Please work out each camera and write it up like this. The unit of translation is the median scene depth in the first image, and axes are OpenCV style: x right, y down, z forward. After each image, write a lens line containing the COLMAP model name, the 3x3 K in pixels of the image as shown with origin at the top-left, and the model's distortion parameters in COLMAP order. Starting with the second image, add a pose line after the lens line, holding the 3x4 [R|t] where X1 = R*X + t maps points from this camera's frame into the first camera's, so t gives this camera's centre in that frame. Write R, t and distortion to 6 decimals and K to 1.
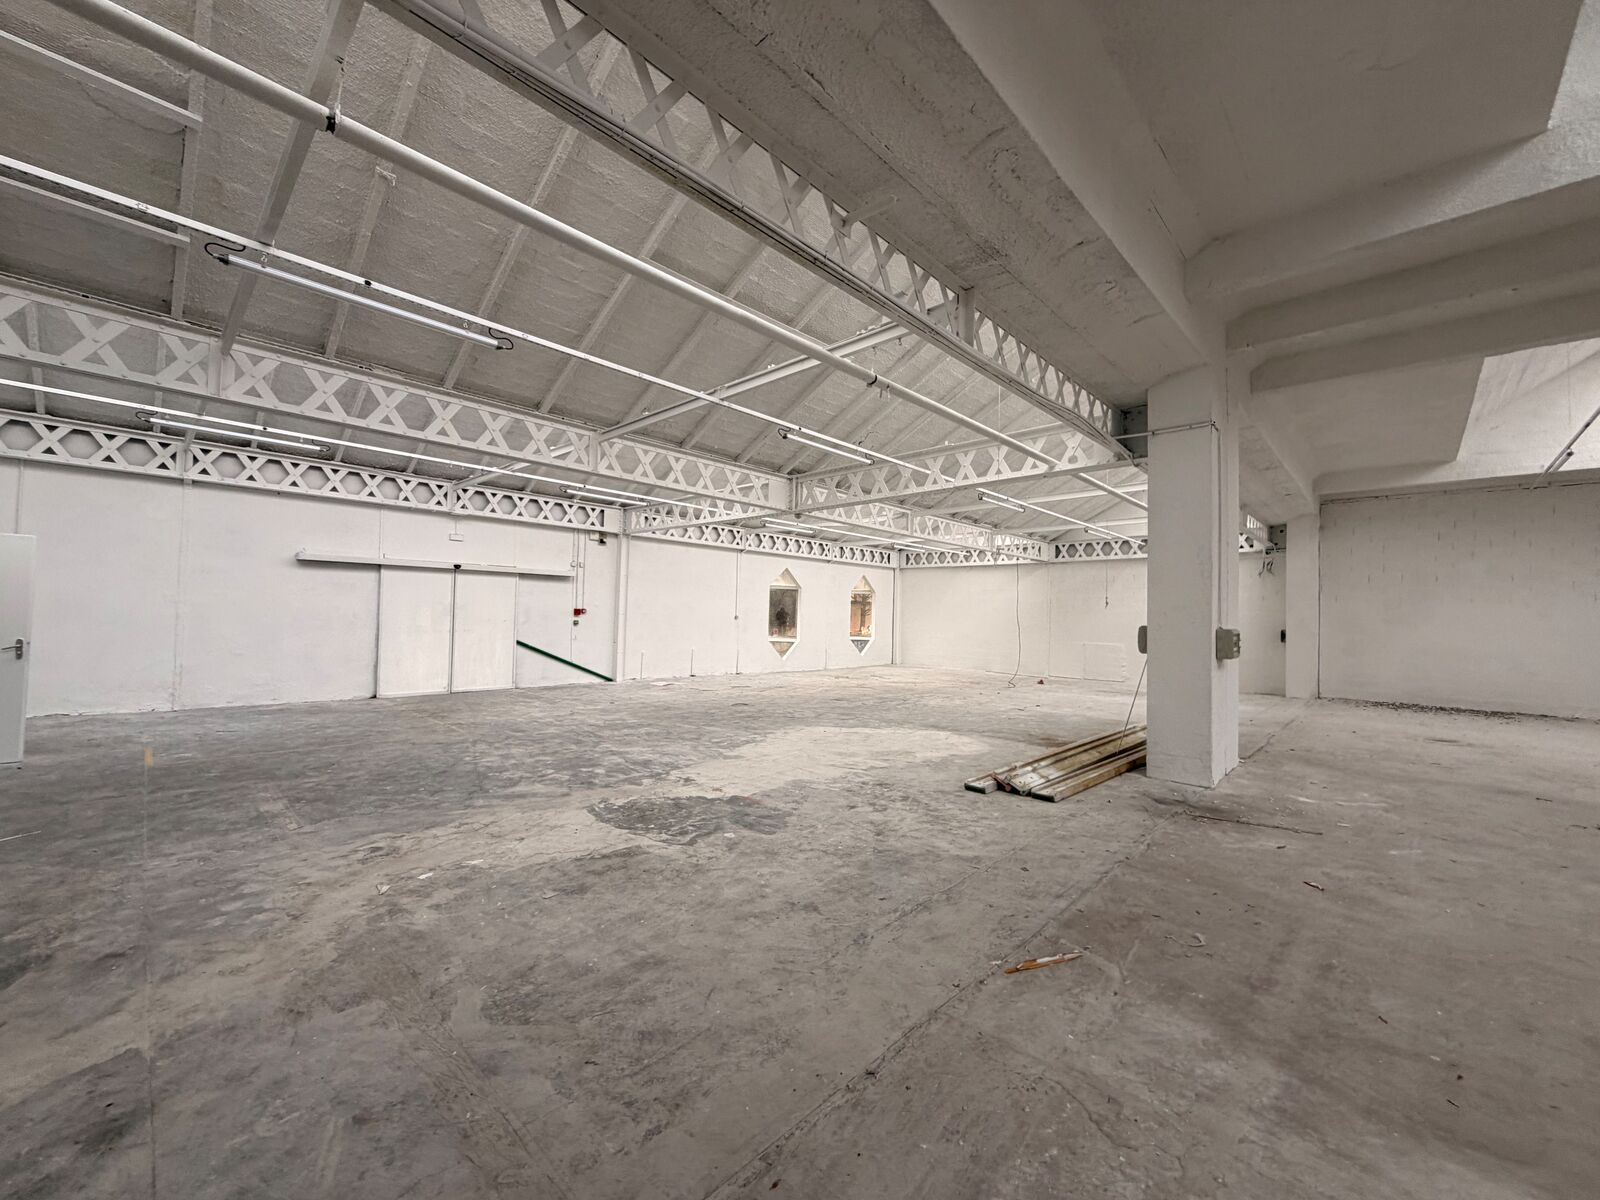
lens RADIAL K [[636.1, 0, 796.5], [0, 636.1, 599.6], [0, 0, 1]] dist [0.000088, -0.000027]
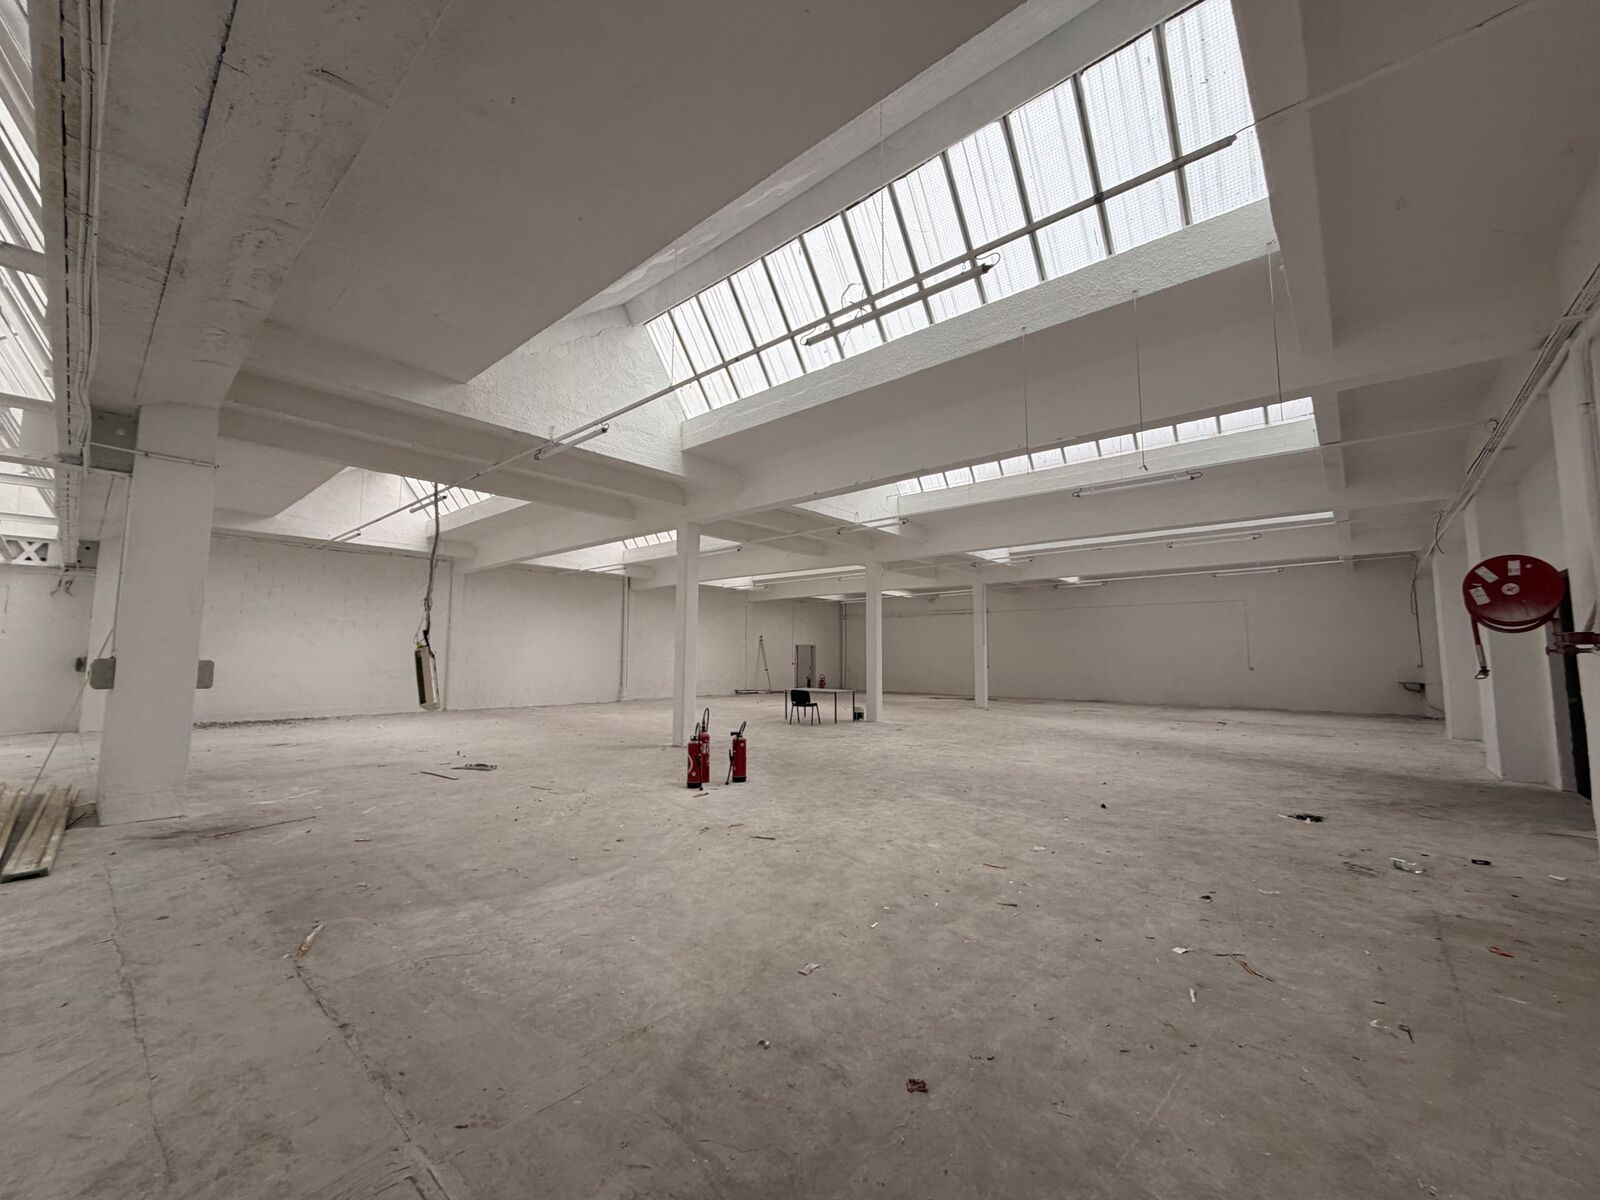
lens RADIAL K [[636.1, 0, 796.5], [0, 636.1, 599.6], [0, 0, 1]] dist [0.000088, -0.000027]
pose [[-0.041093, 0.072217, 0.996542, -0.719700], [-0.036678, 0.996603, -0.073734, -0.019698], [-0.998482, -0.039581, -0.038305, 0.109824]]
